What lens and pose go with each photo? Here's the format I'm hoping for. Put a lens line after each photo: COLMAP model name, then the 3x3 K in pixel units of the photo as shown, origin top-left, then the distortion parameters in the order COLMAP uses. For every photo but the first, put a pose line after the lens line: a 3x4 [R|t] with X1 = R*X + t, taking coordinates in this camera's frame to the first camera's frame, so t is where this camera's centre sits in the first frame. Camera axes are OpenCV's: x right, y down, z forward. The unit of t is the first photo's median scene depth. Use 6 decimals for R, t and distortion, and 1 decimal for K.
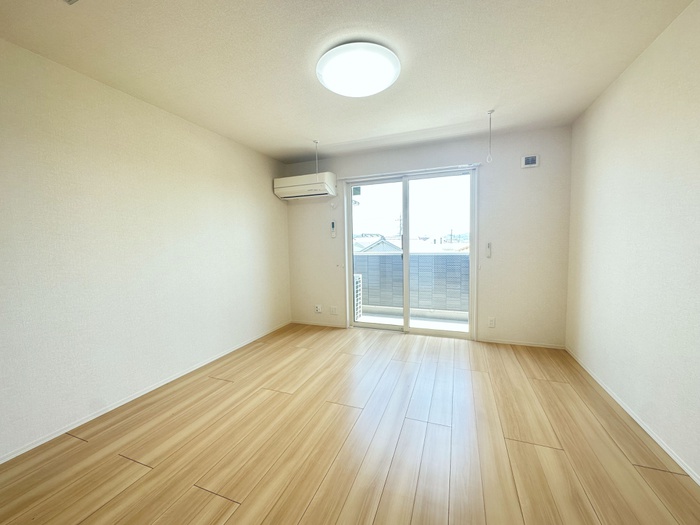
lens RADIAL K [[279.3, 0, 348.5], [0, 279.3, 265.9], [0, 0, 1]] dist [-0.008423, -0.000953]
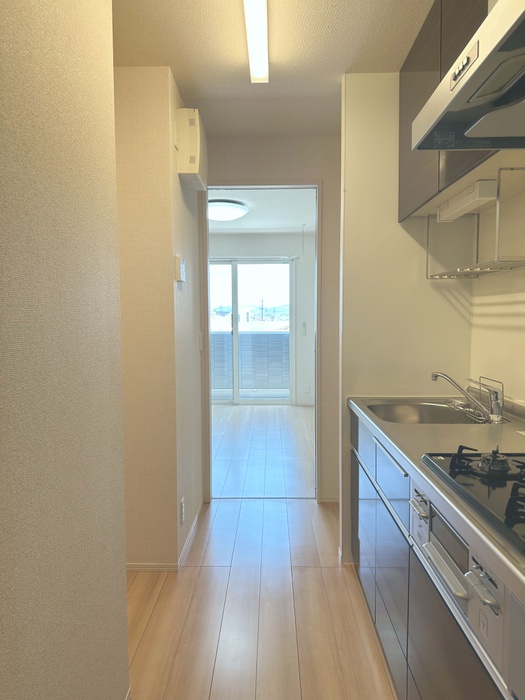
lens RADIAL K [[487.2, 0, 261.9], [0, 487.2, 349.0], [0, 0, 1]] dist [0.026430, -0.031545]
pose [[0.938270, -0.003930, 0.345882, -0.357533], [0.011076, 0.999764, -0.018687, 0.062609], [-0.345727, 0.021364, 0.938092, -0.820942]]
